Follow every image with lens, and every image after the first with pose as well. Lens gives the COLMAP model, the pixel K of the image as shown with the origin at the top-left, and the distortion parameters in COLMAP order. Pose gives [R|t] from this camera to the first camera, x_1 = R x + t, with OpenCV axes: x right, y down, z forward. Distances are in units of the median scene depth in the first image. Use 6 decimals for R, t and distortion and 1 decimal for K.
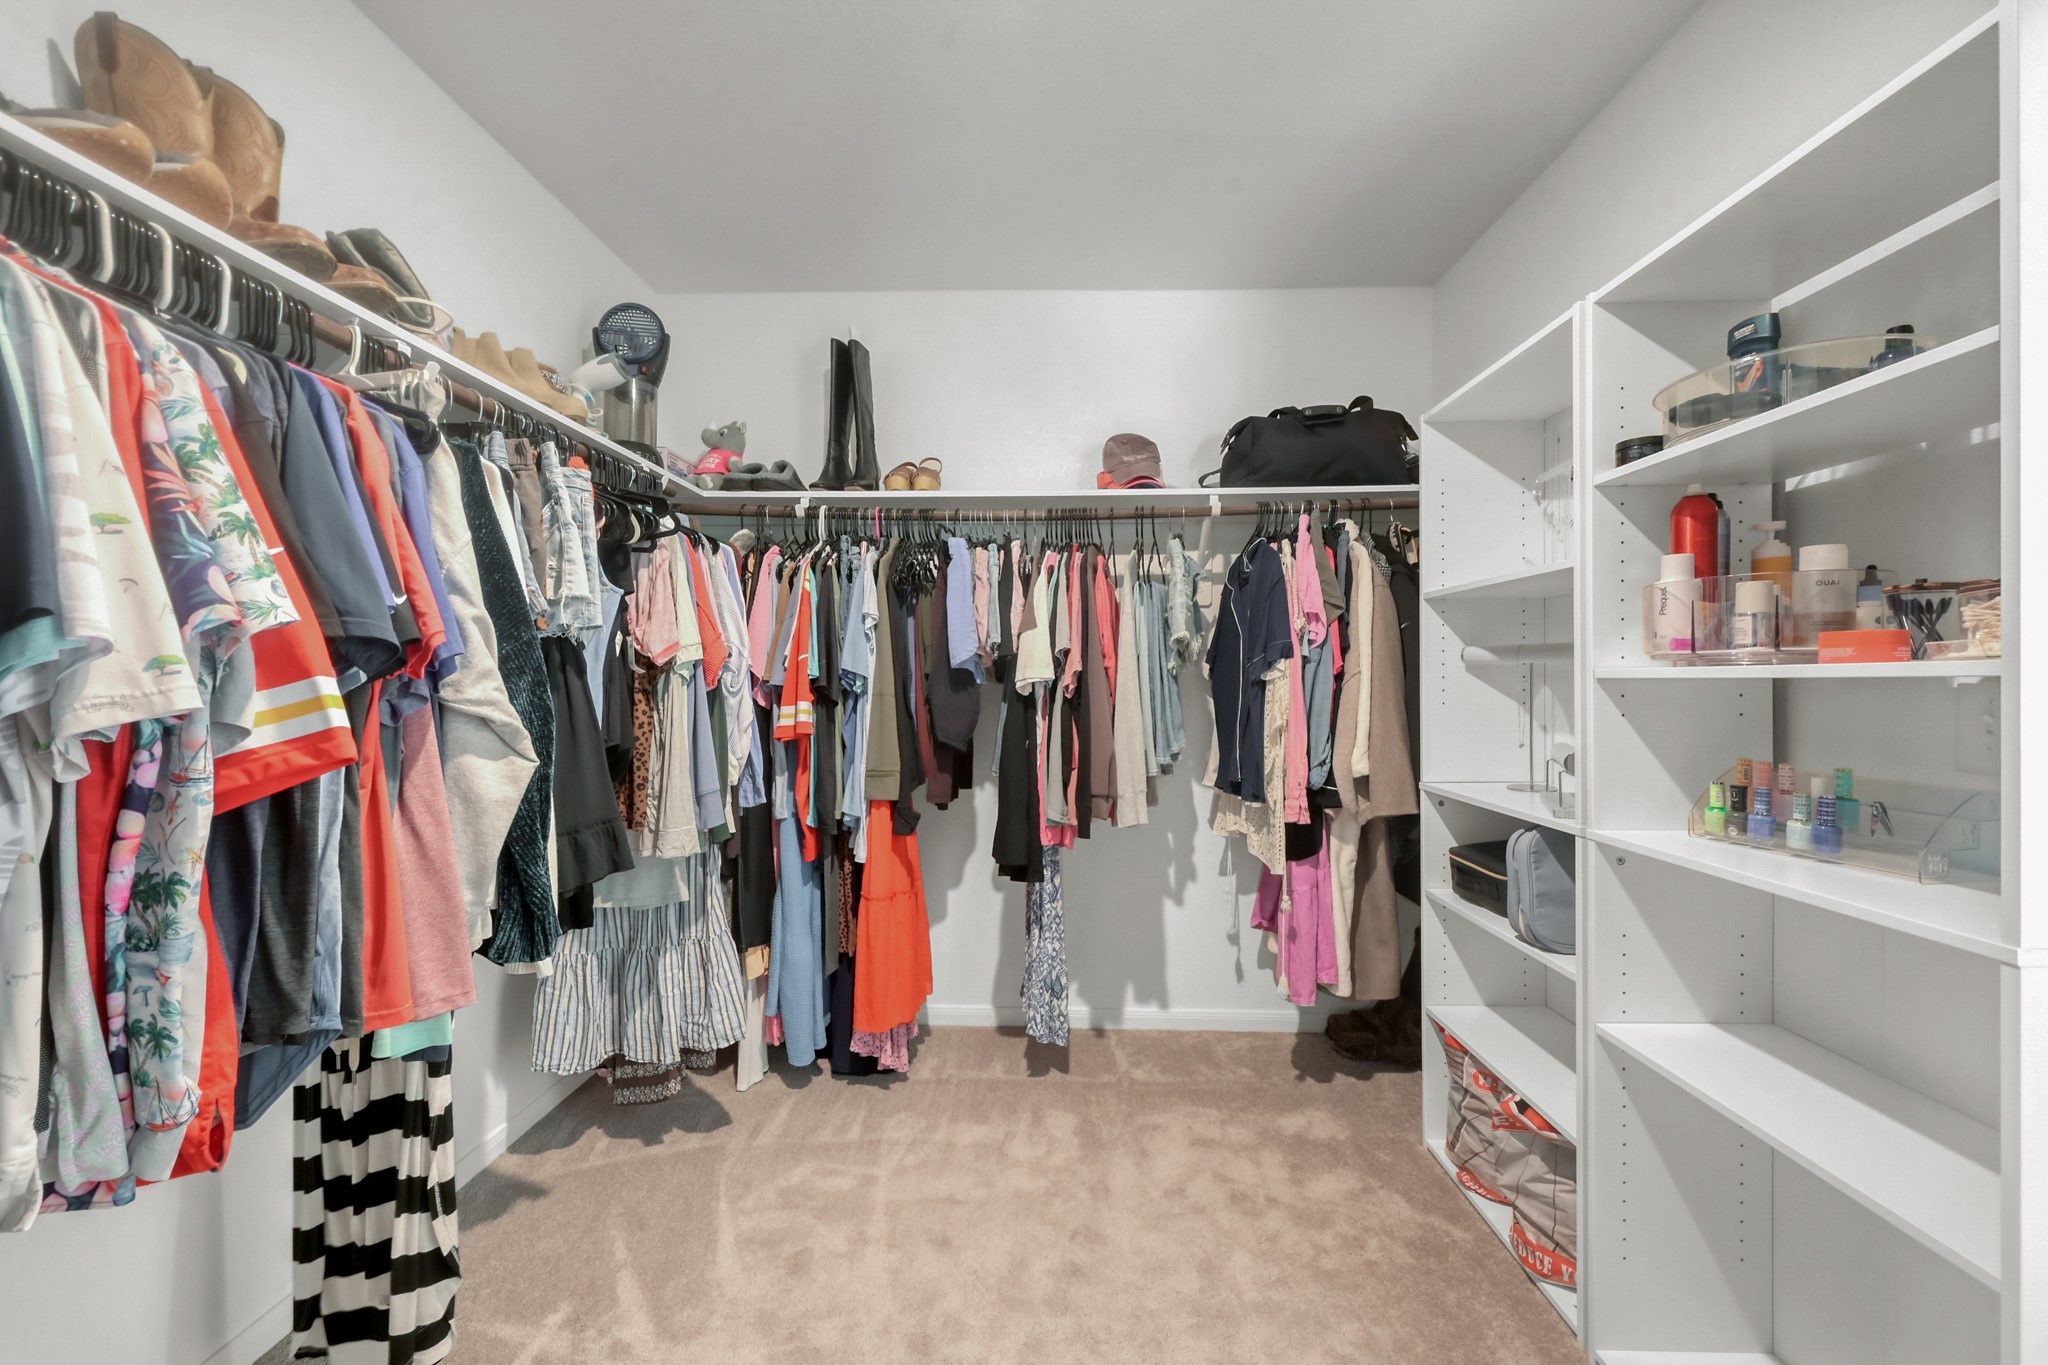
lens RADIAL K [[799.7, 0, 1024.4], [0, 799.7, 692.8], [0, 0, 1]] dist [-0.001039, 0.000279]
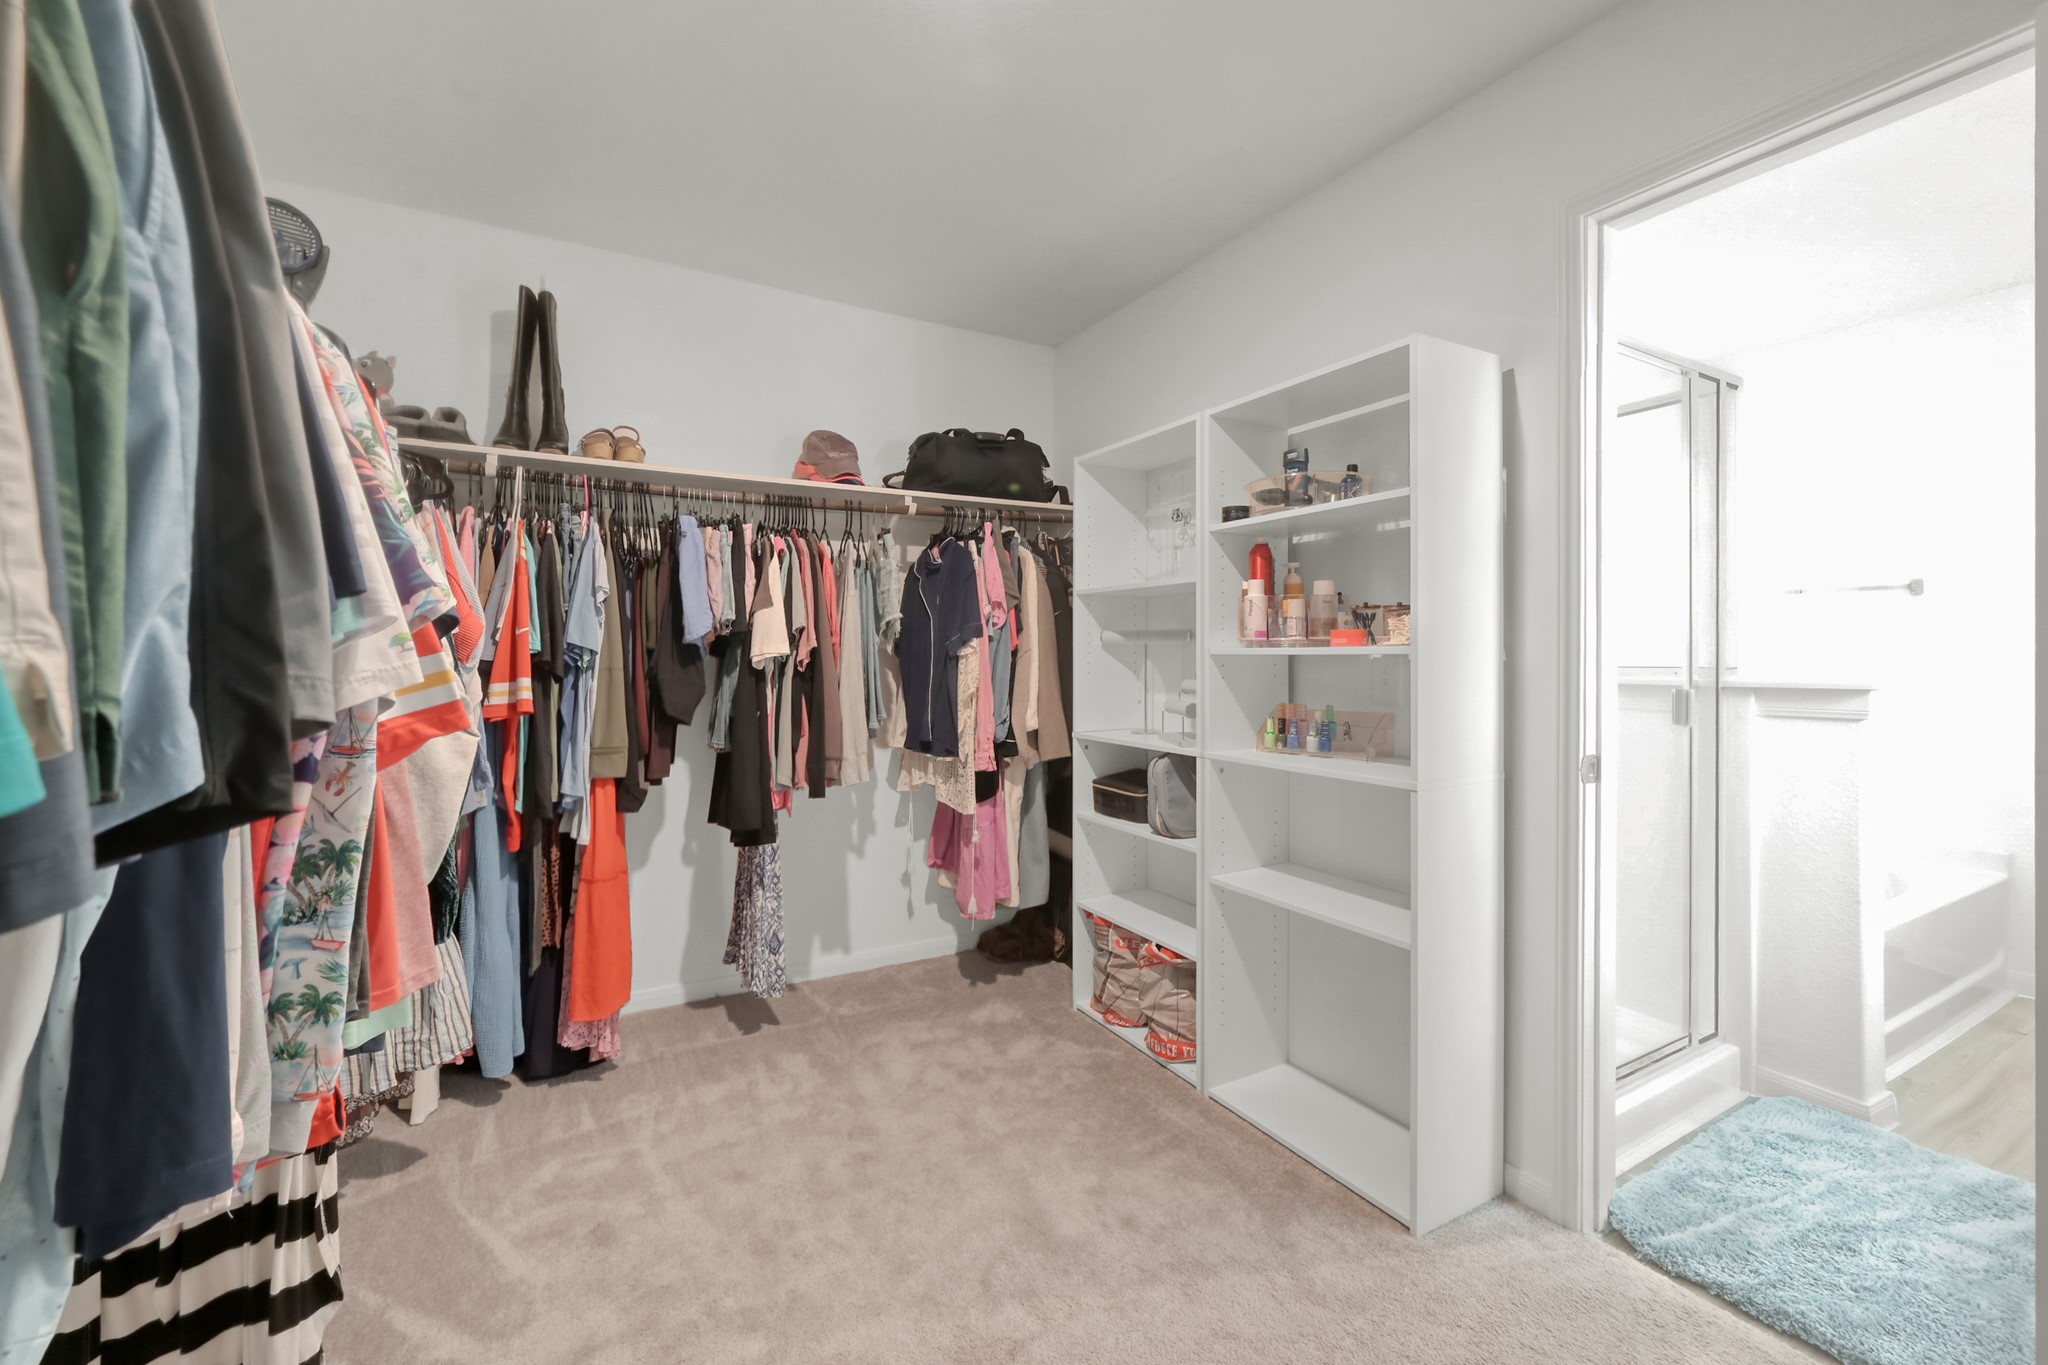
lens RADIAL K [[799.7, 0, 1020.7], [0, 799.7, 663.5], [0, 0, 1]] dist [-0.001039, 0.000279]
pose [[0.862711, -0.004363, 0.505678, -0.256053], [0.006834, 0.999972, -0.003032, 0.001107], [-0.505651, 0.006071, 0.862717, -0.104941]]
